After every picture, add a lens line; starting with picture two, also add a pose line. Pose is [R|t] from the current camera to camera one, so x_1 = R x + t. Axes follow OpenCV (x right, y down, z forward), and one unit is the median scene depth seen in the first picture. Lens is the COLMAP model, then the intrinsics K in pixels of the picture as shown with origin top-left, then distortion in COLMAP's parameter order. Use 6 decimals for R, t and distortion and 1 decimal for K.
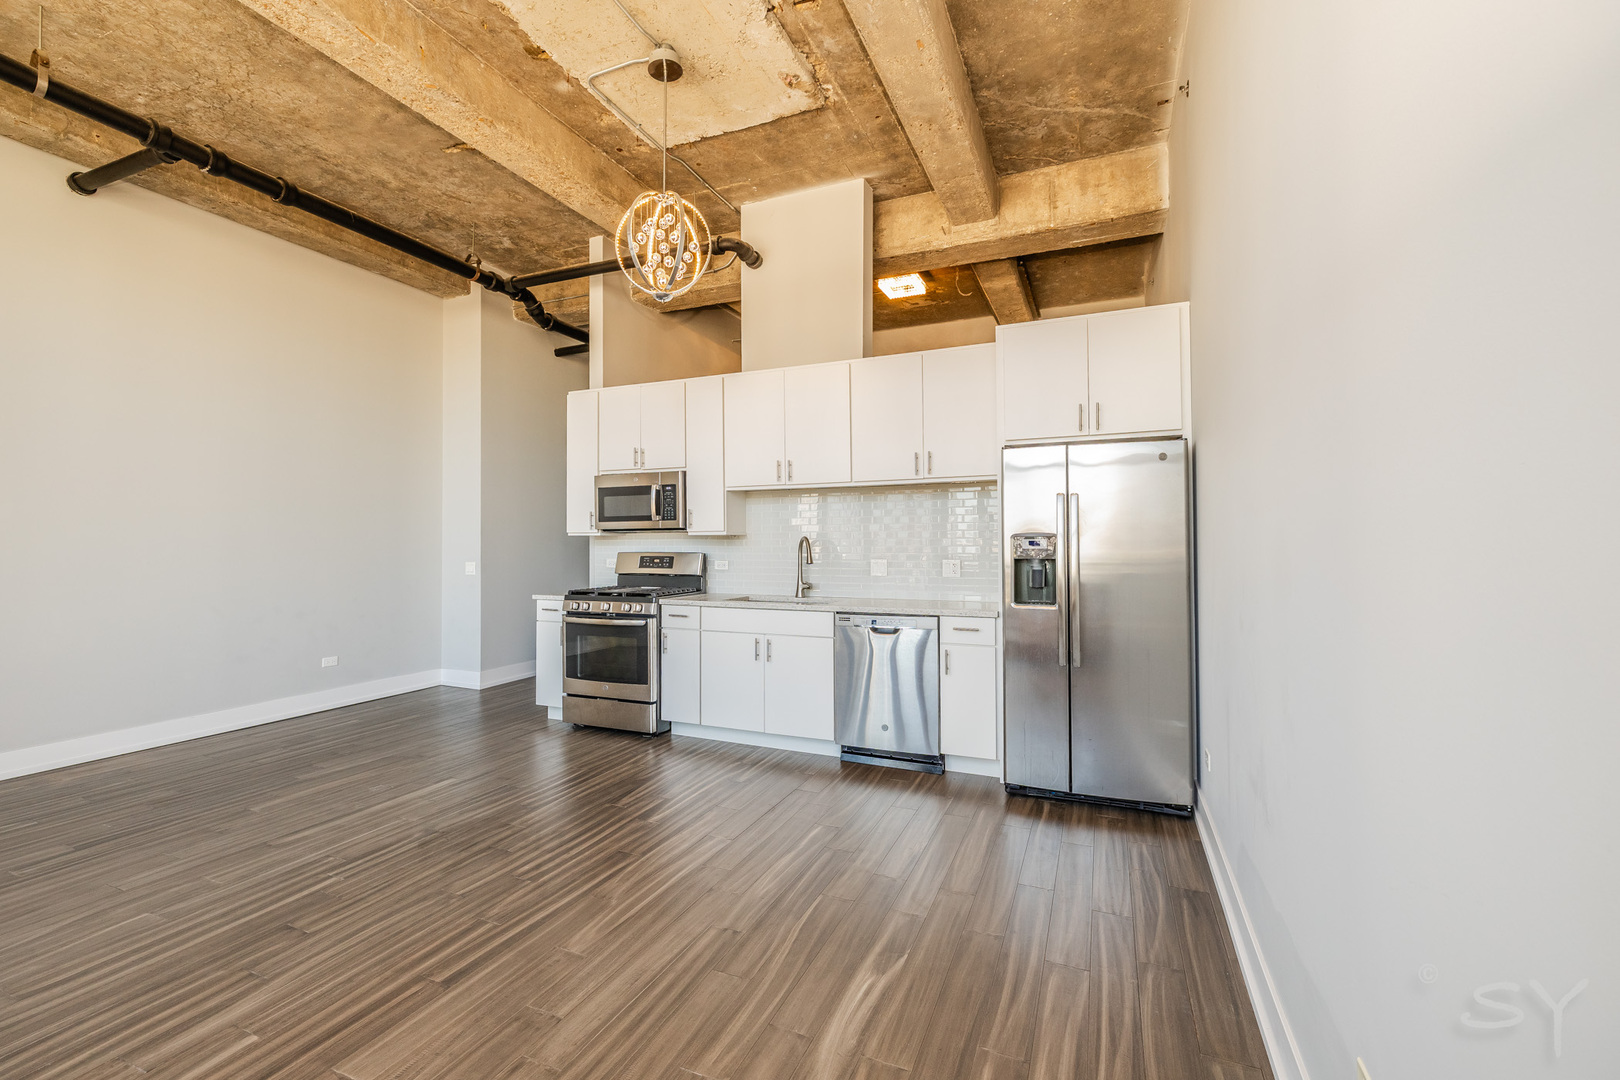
lens RADIAL K [[696.6, 0, 810.0], [0, 696.6, 540.0], [0, 0, 1]] dist [-0.002758, -0.000357]
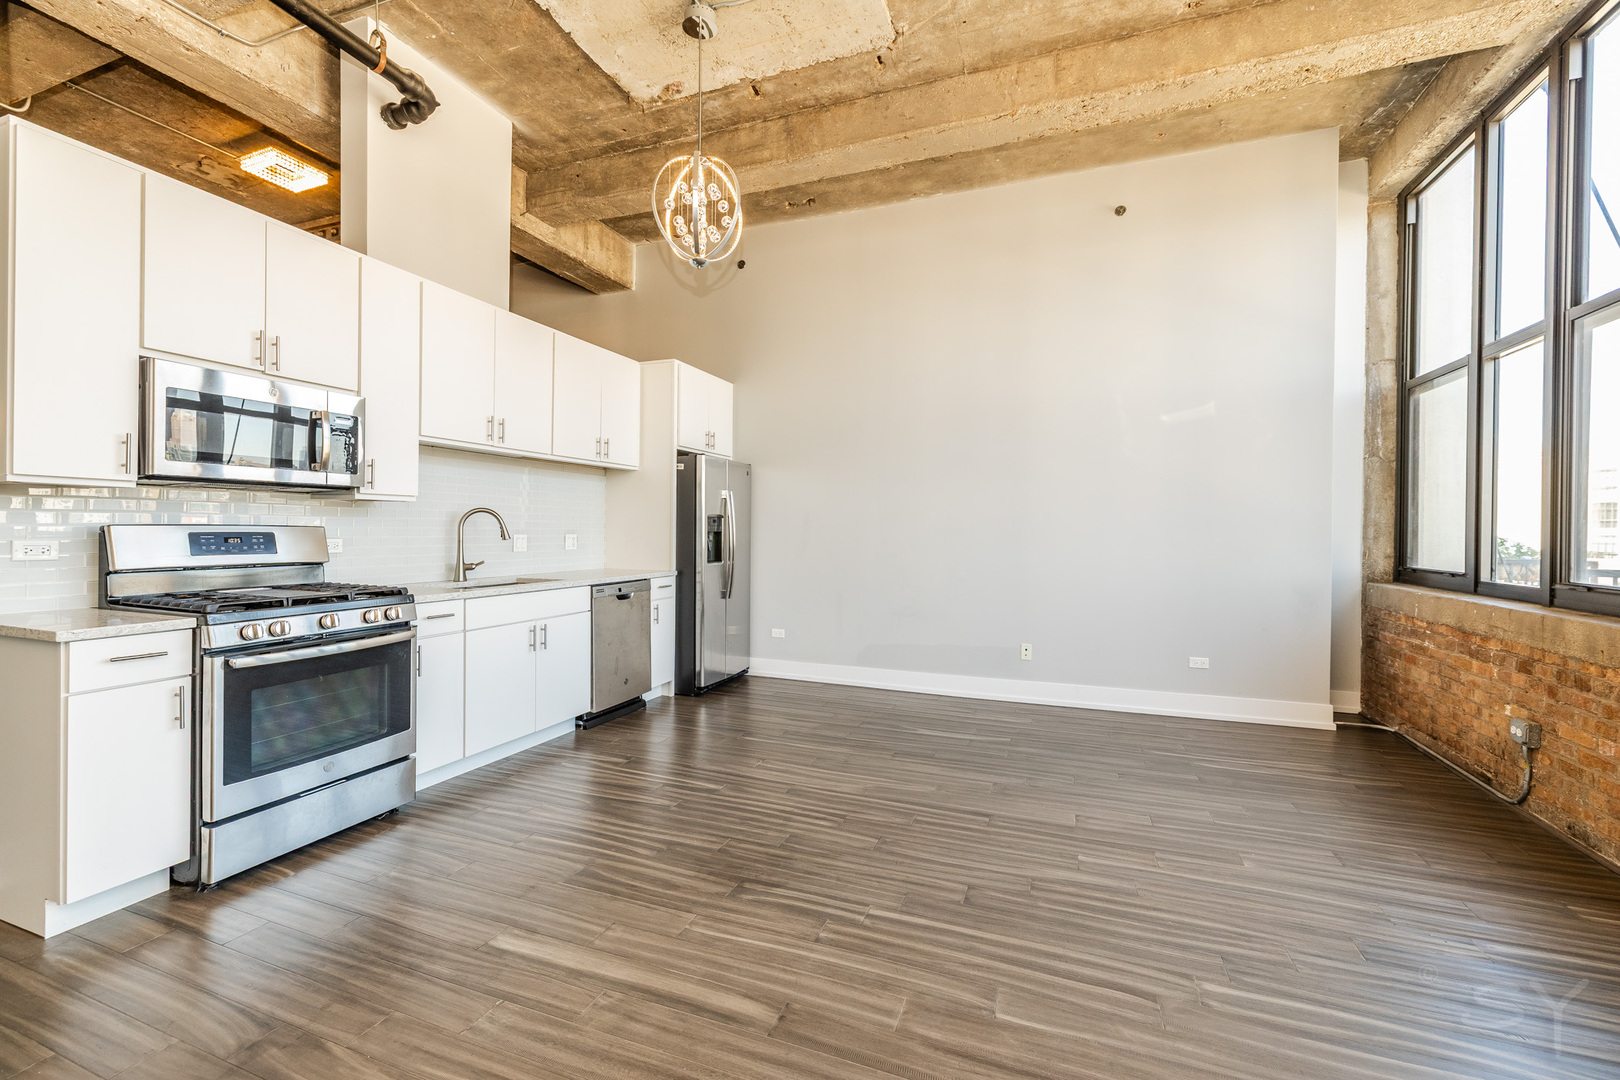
lens RADIAL K [[672.2, 0, 810.0], [0, 672.2, 540.0], [0, 0, 1]] dist [0.001434, 0.000108]
pose [[-0.039349, -0.013906, 0.999129, -1.349129], [-0.019200, 0.999729, 0.013158, 0.024873], [-0.999041, -0.018666, -0.039605, 1.009764]]
